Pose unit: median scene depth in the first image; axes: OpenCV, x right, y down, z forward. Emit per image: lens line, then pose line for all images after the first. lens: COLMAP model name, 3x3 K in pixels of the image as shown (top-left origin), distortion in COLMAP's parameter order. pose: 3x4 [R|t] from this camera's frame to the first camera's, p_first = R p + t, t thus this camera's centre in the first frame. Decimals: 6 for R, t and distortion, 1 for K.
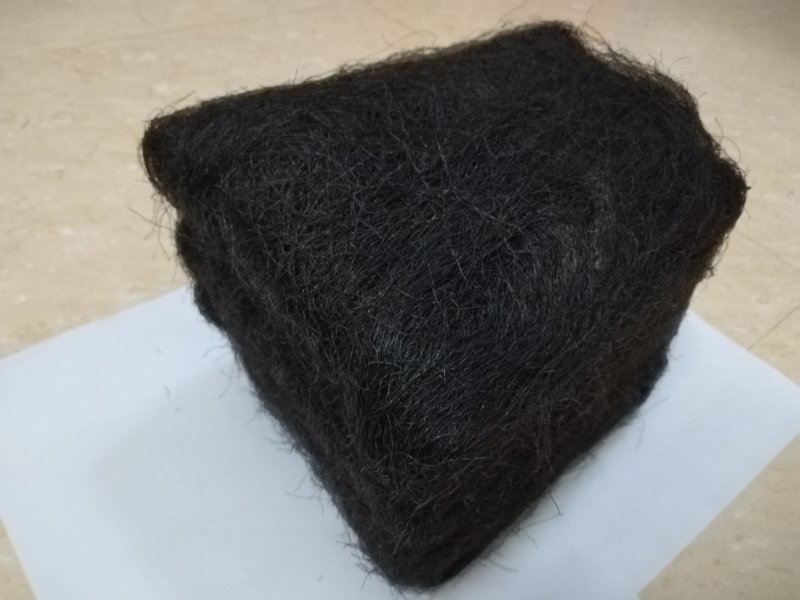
lens RADIAL K [[1043.7, 0, 400.0], [0, 1043.7, 300.0], [0, 0, 1]] dist [0.010623, -0.001322]
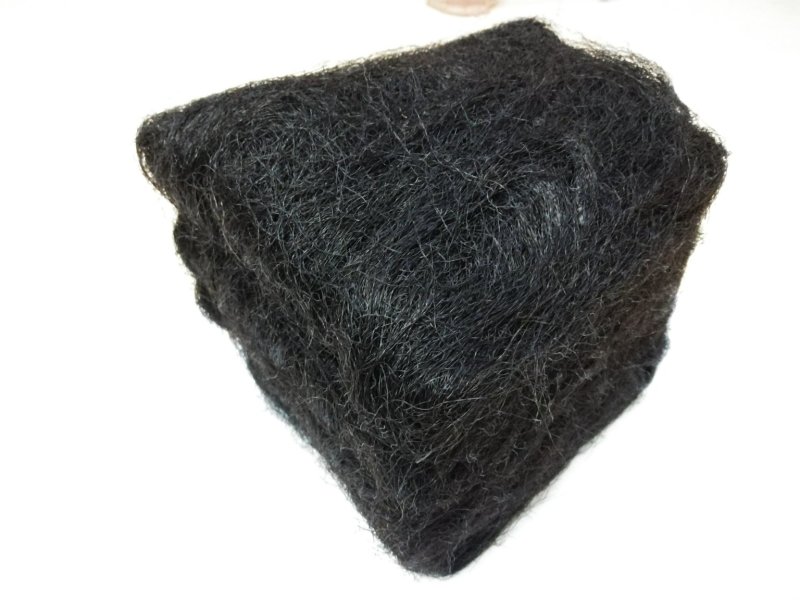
lens RADIAL K [[1043.7, 0, 400.0], [0, 1043.7, 300.0], [0, 0, 1]] dist [0.010623, -0.001322]
pose [[0.997528, -0.066970, -0.021270, 0.029744], [0.064334, 0.992195, -0.106817, 0.145611], [0.028258, 0.105185, 0.994051, -0.008945]]
